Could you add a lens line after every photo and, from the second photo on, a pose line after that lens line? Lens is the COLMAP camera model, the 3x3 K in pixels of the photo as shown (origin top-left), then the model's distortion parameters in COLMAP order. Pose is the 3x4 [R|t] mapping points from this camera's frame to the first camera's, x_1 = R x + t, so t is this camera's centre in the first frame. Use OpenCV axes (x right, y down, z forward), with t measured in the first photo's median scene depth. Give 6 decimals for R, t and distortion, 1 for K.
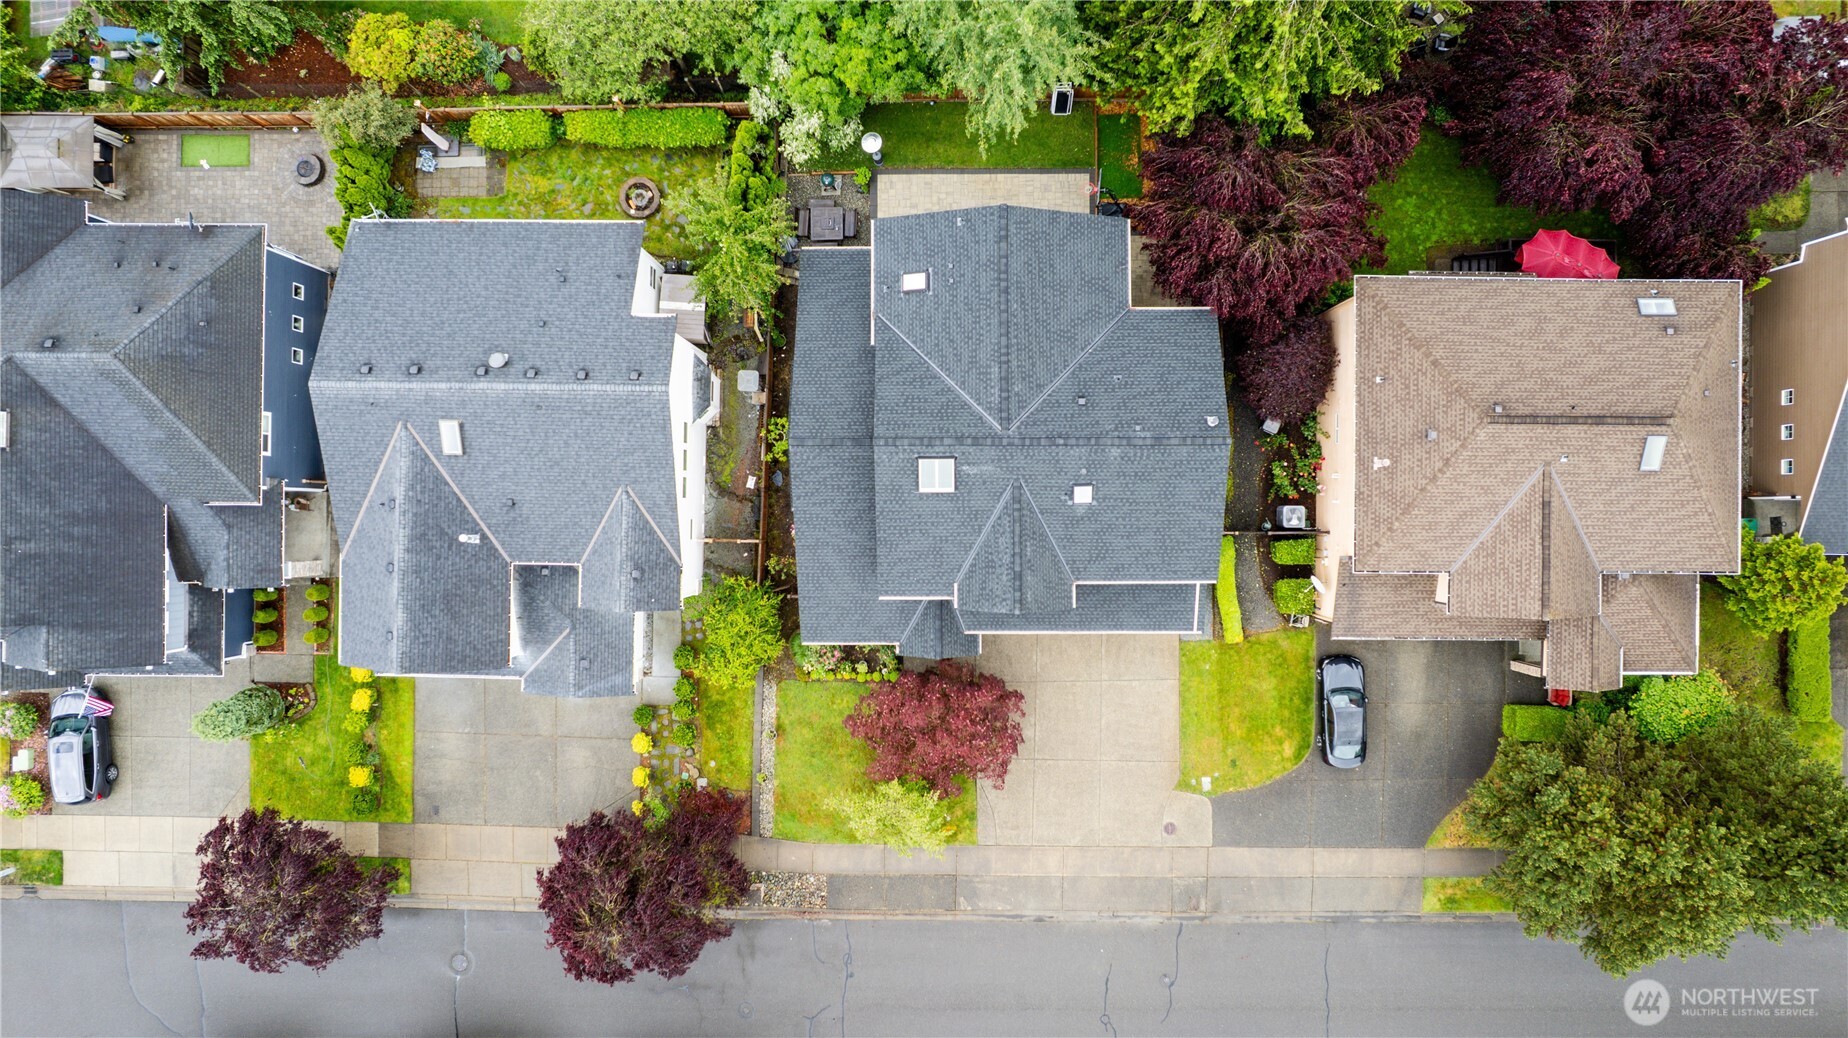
lens RADIAL K [[1208.7, 0, 949.1], [0, 1208.7, 502.3], [0, 0, 1]] dist [-0.051614, 0.025072]
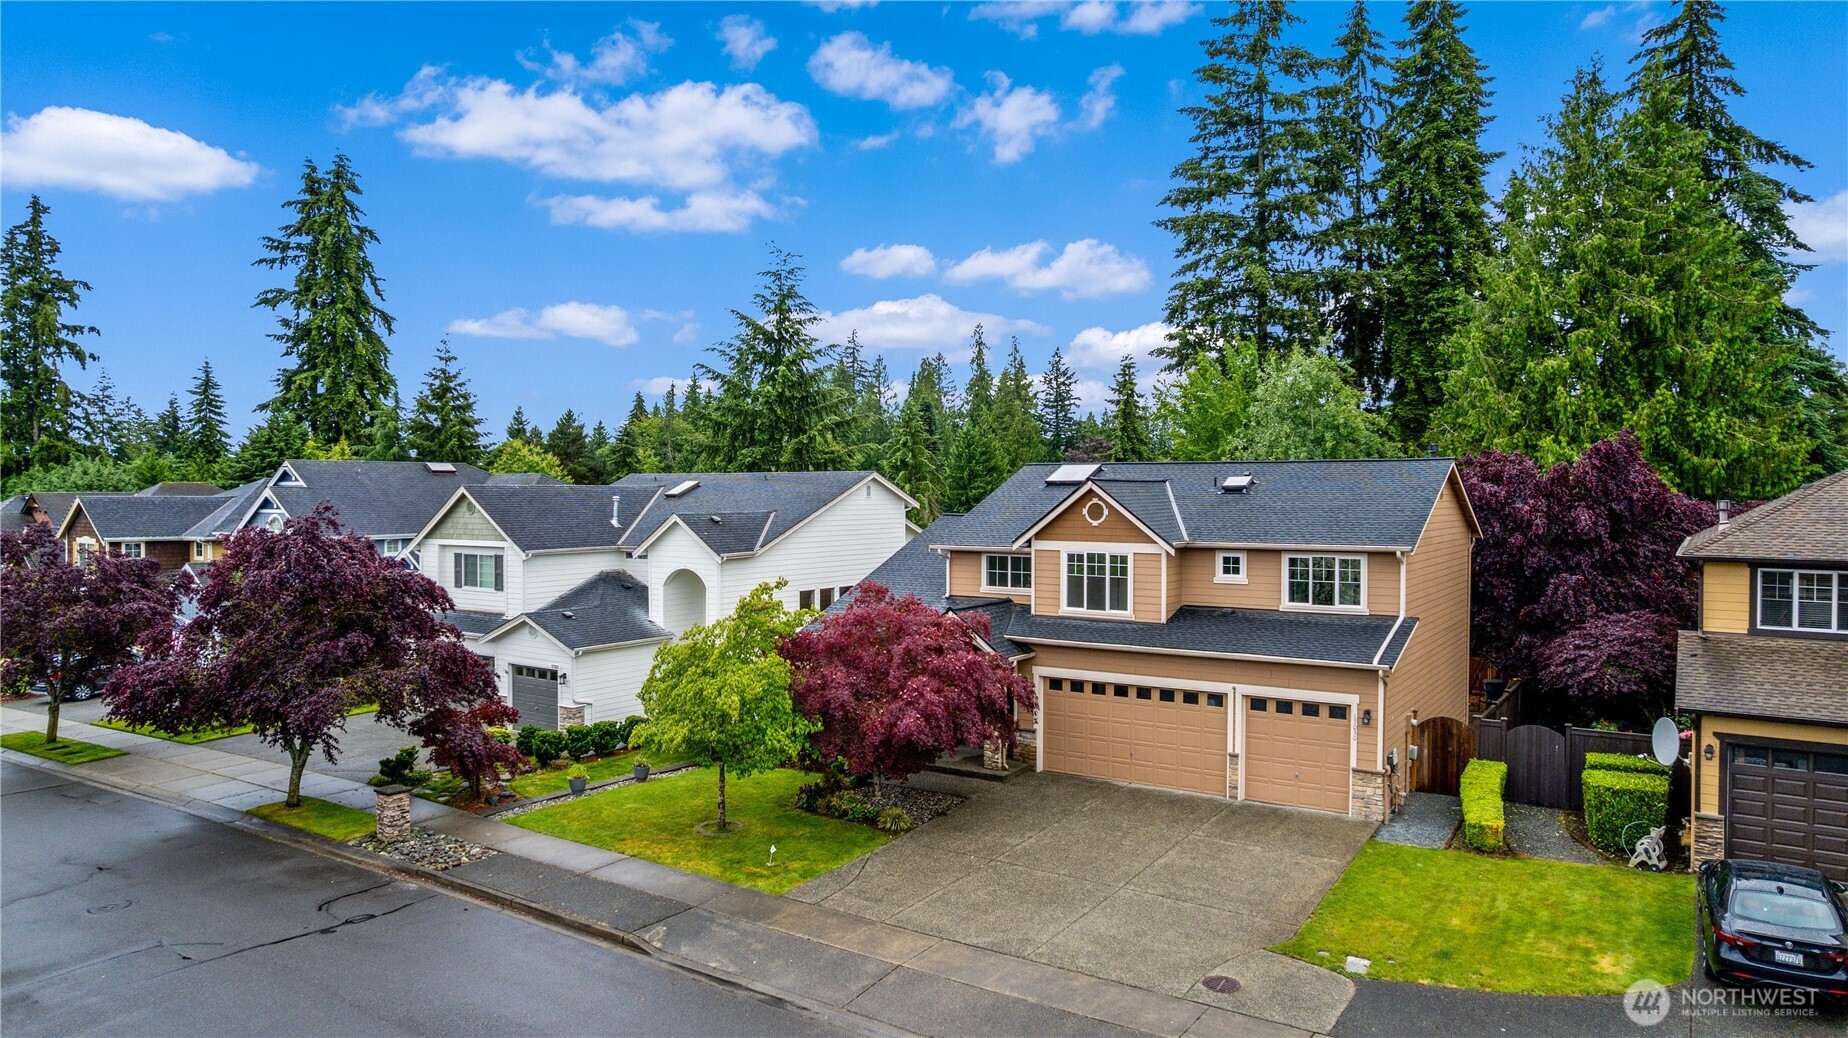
lens RADIAL K [[1208.7, 0, 915.1], [0, 1208.7, 520.6], [0, 0, 1]] dist [-0.051614, 0.025072]
pose [[0.830305, 0.007416, -0.557260, 0.313317], [-0.557290, 0.002627, -0.830314, 0.633590], [-0.004694, 0.999969, 0.006314, 0.882380]]
